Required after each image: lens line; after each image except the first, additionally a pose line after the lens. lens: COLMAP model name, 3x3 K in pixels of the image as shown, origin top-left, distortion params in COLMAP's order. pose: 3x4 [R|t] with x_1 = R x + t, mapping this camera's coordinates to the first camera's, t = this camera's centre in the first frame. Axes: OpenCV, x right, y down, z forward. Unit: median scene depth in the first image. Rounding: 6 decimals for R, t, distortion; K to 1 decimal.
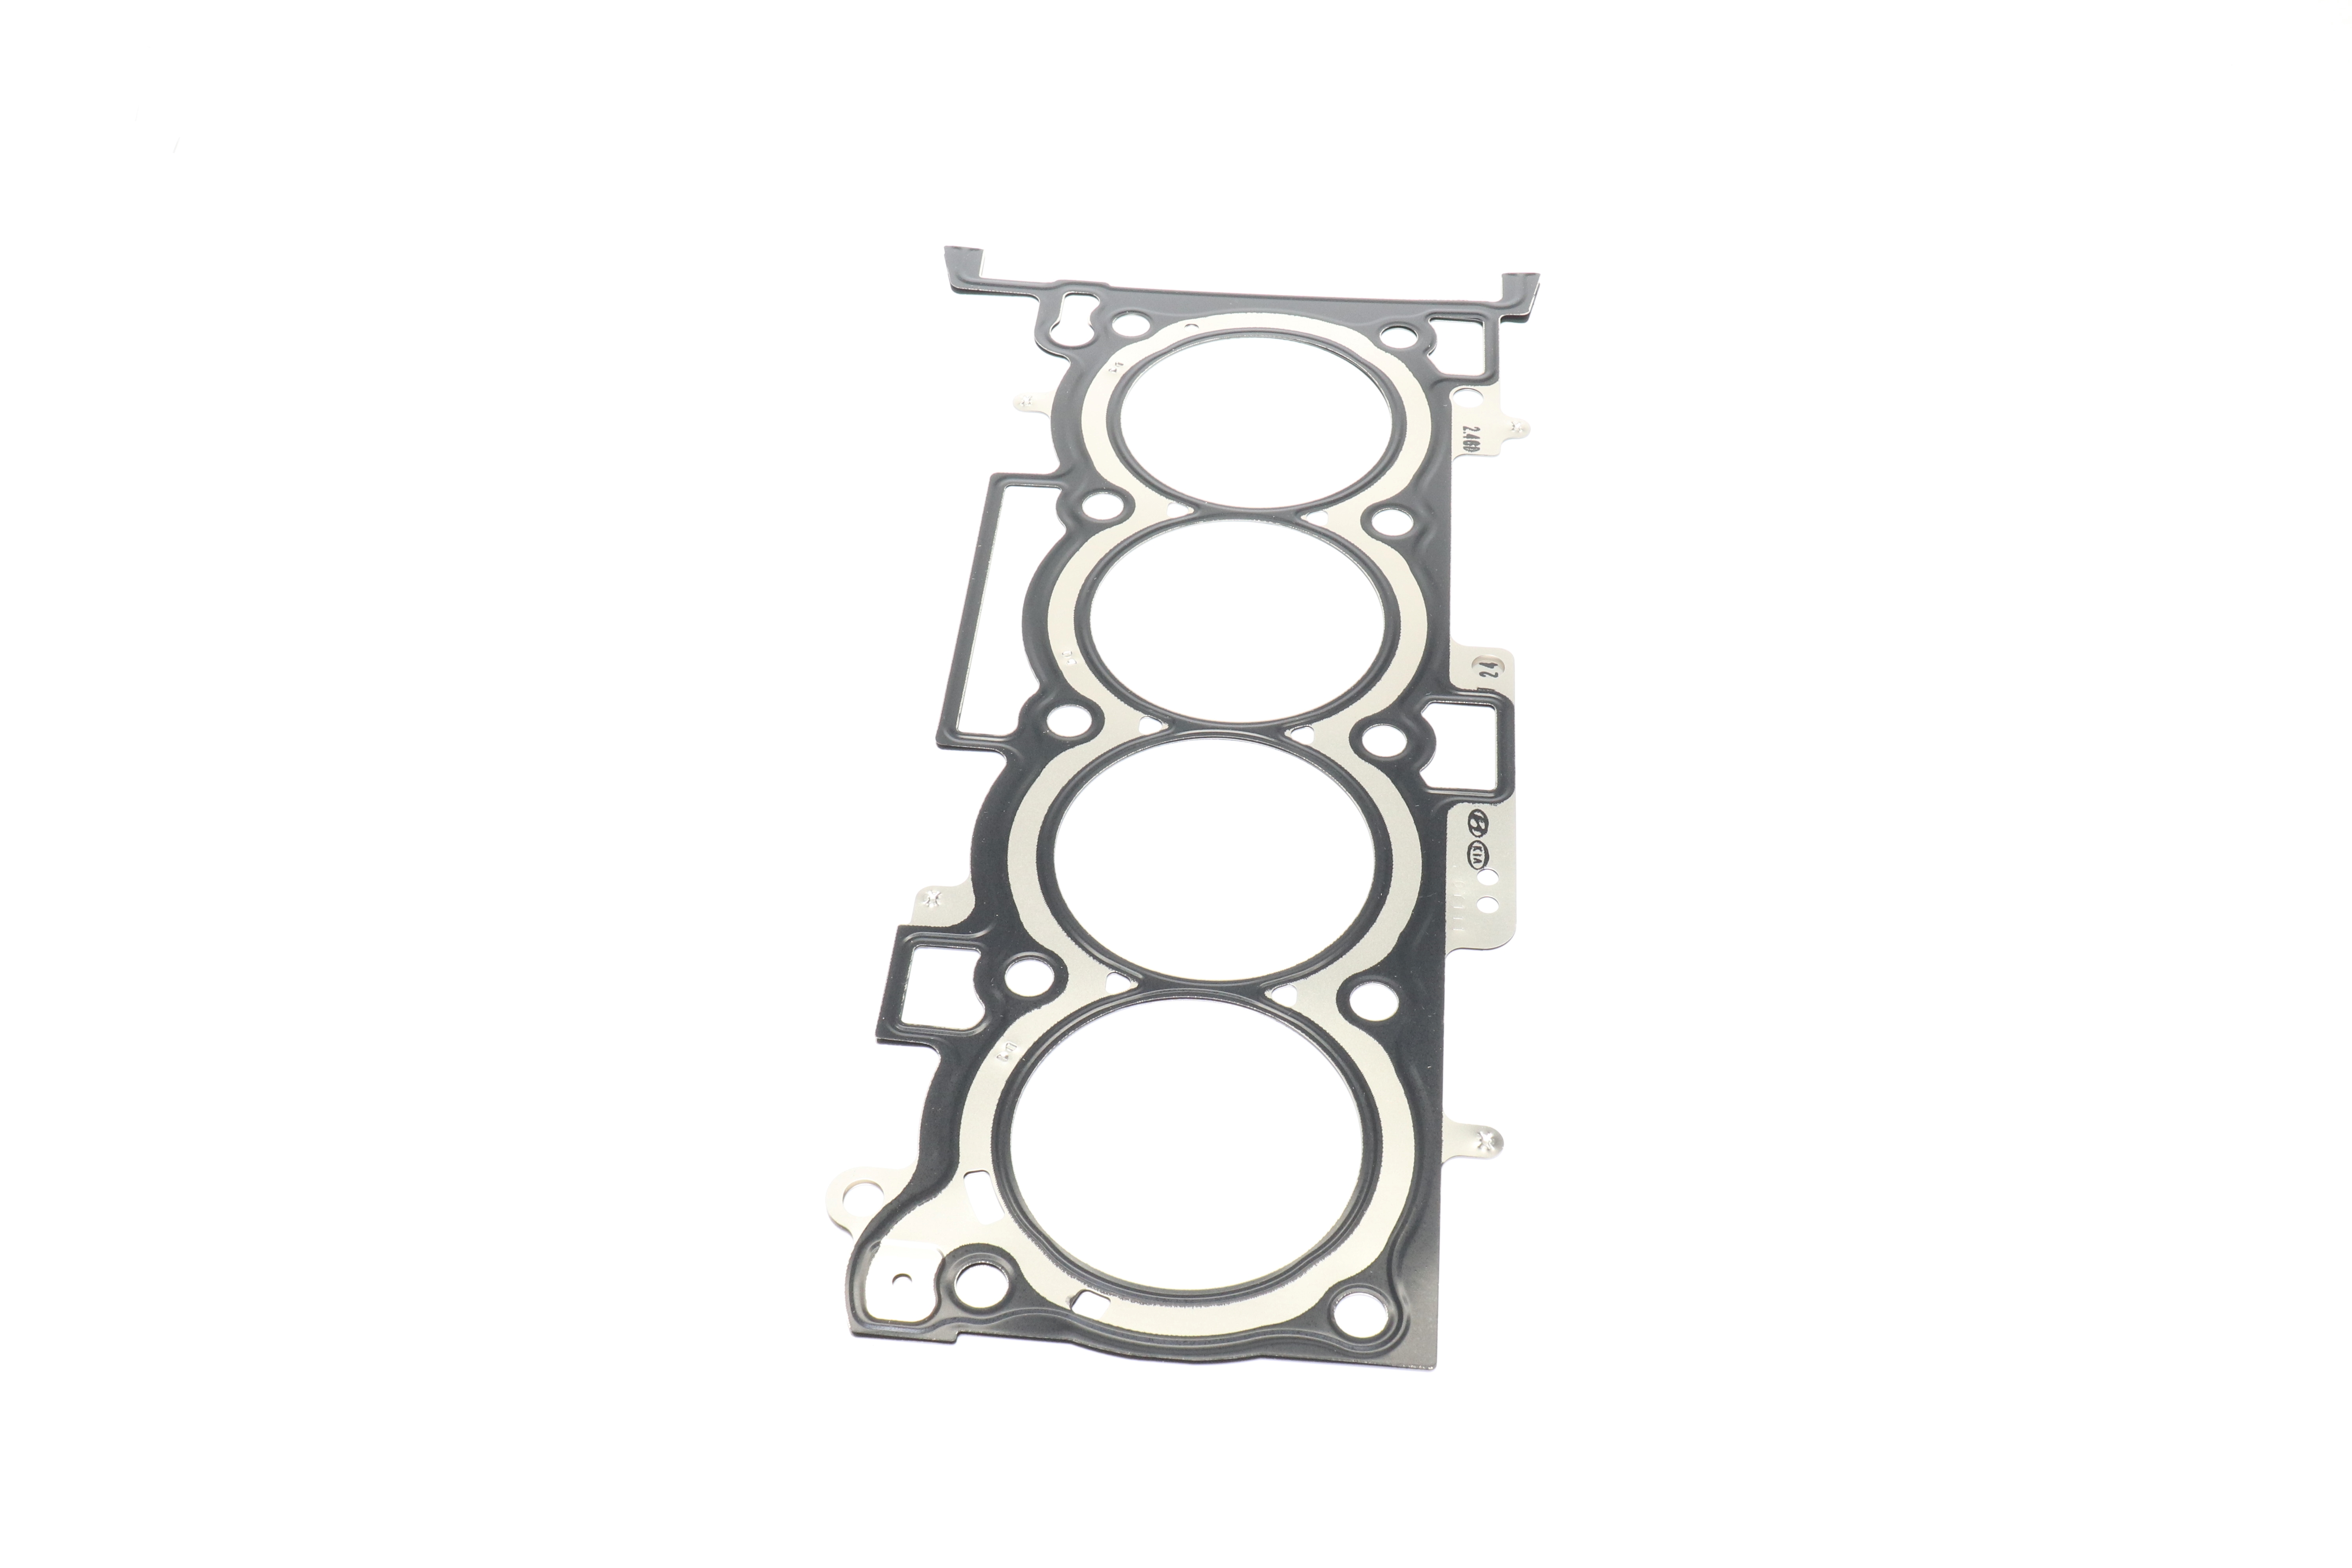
lens RADIAL K [[2499.2, 0, 1151.4], [0, 2499.2, 787.0], [0, 0, 1]] dist [-0.084048, 0.000000]
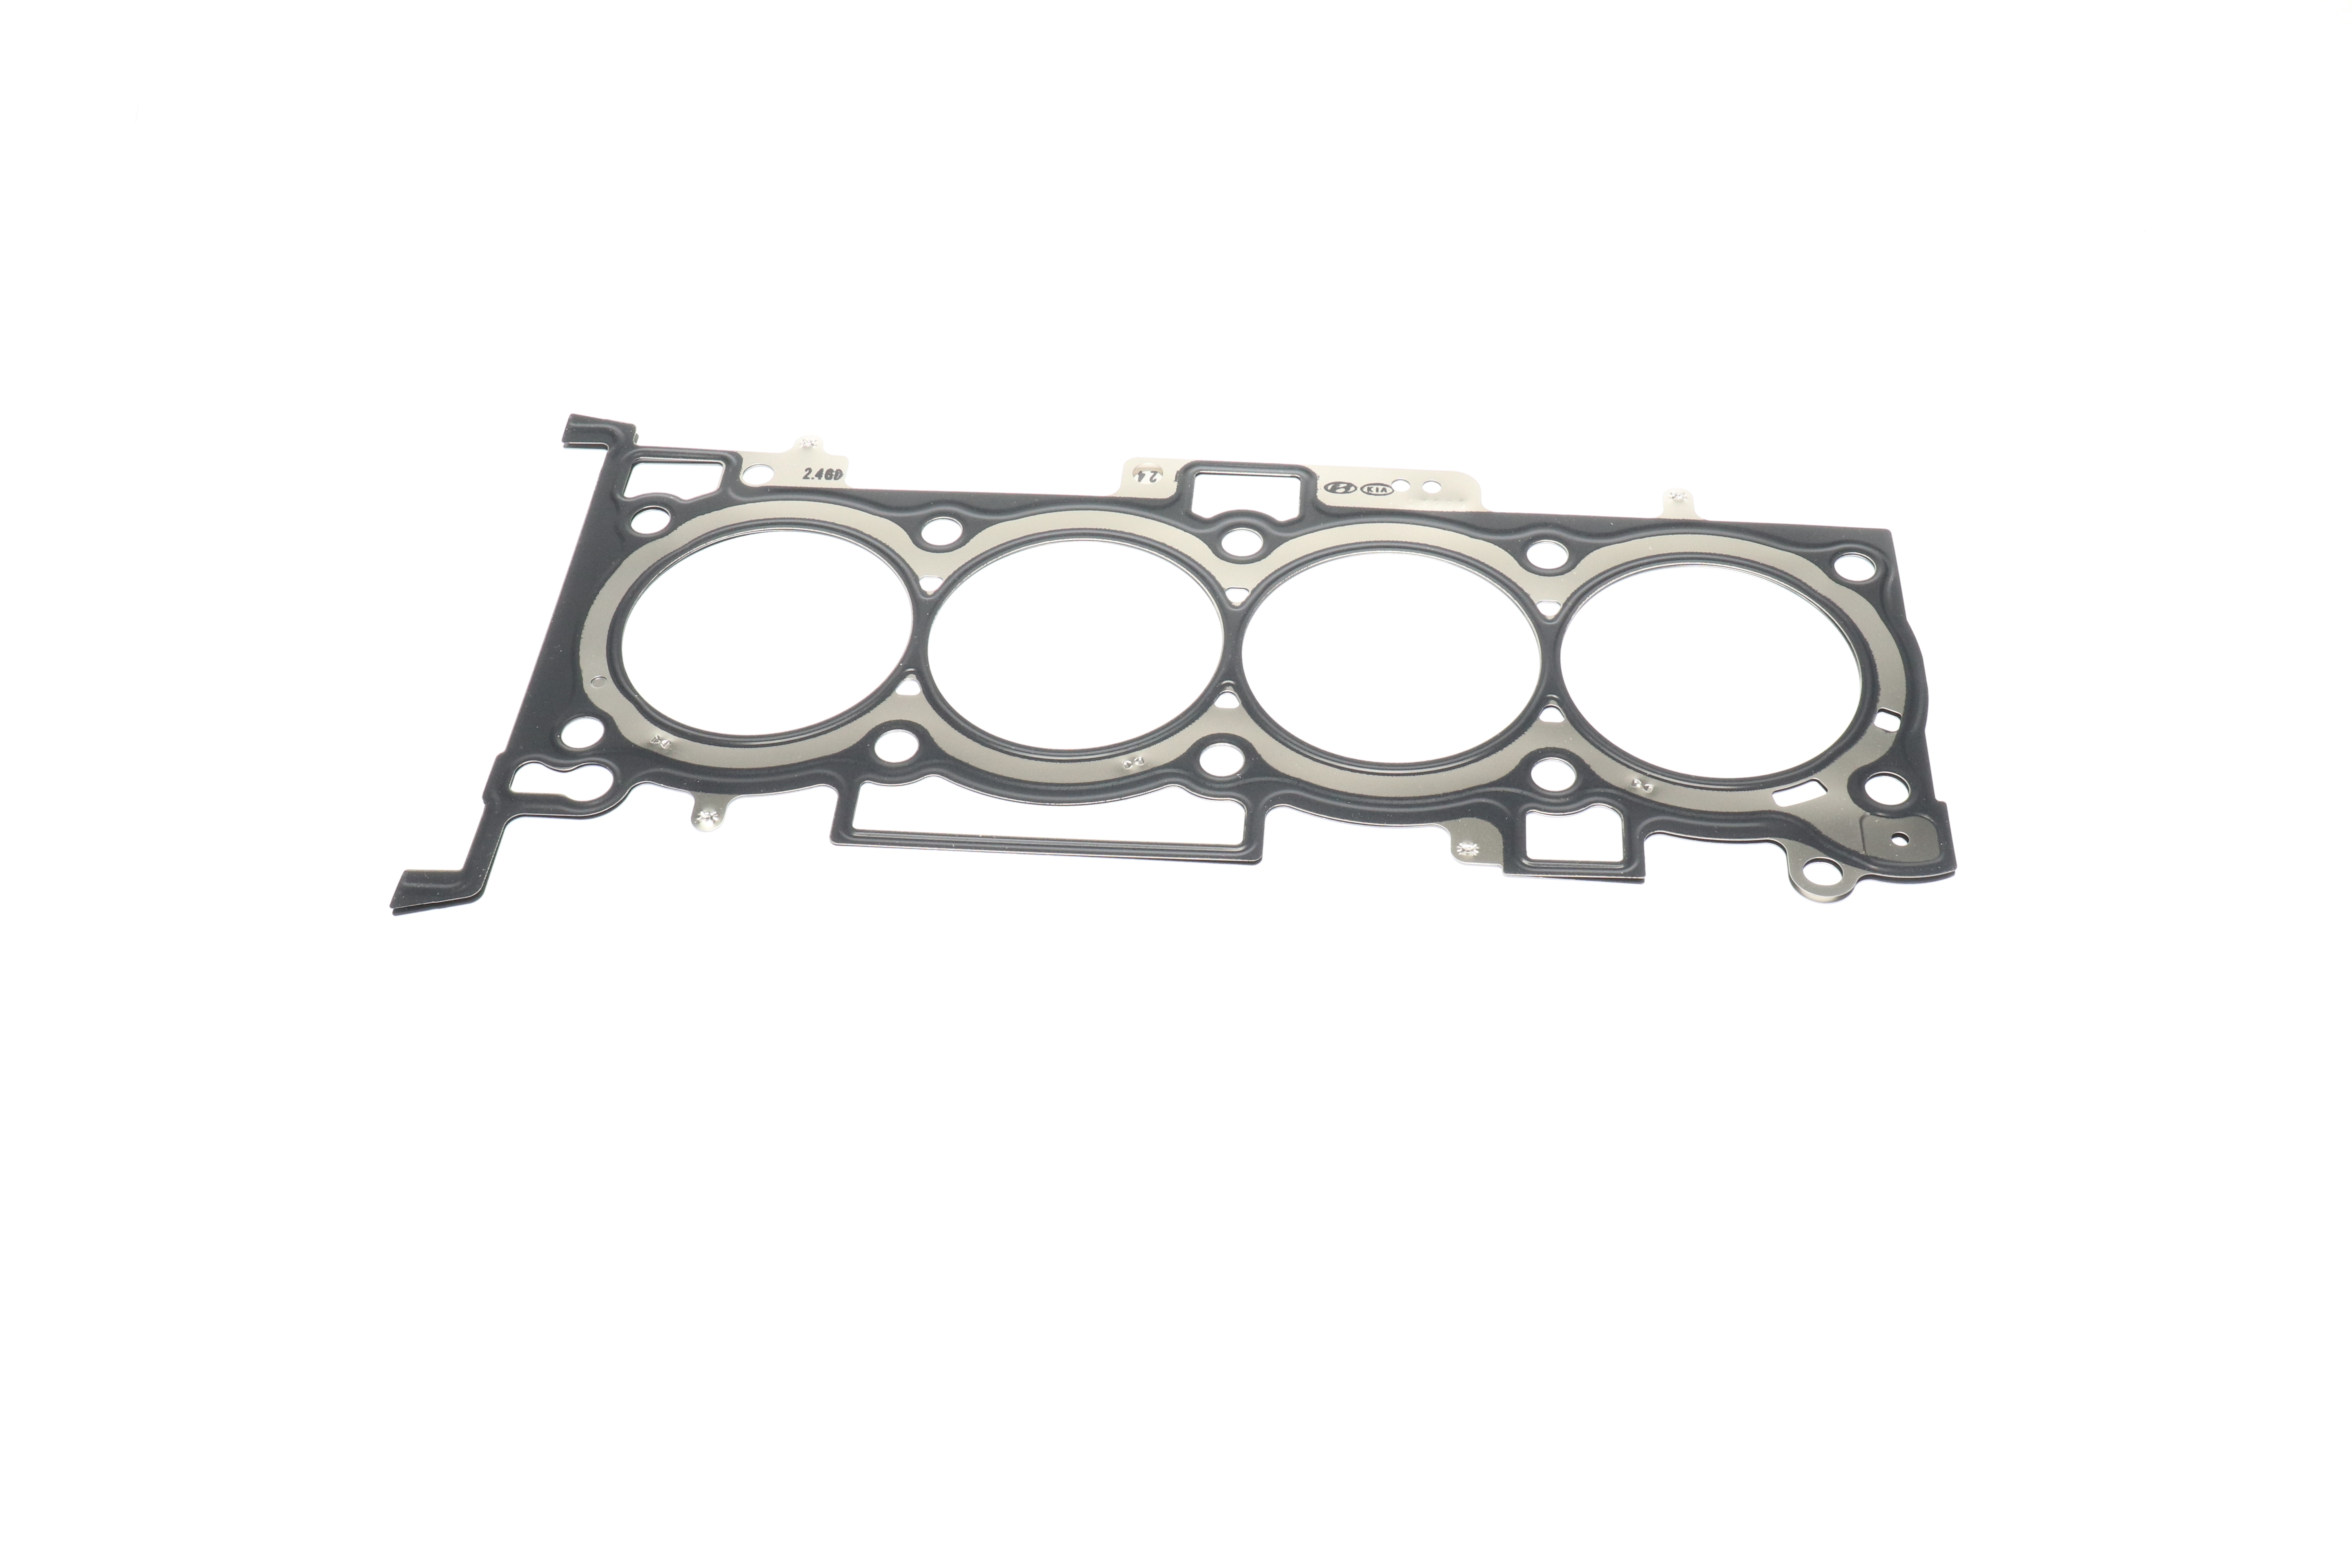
lens RADIAL K [[2499.2, 0, 1154.4], [0, 2499.2, 786.3], [0, 0, 1]] dist [-0.084048, 0.000000]
pose [[-0.002069, -0.744554, 0.667559, -0.699924], [0.760766, 0.432091, 0.484285, -0.520474], [-0.649023, 0.508858, 0.565538, 0.465343]]
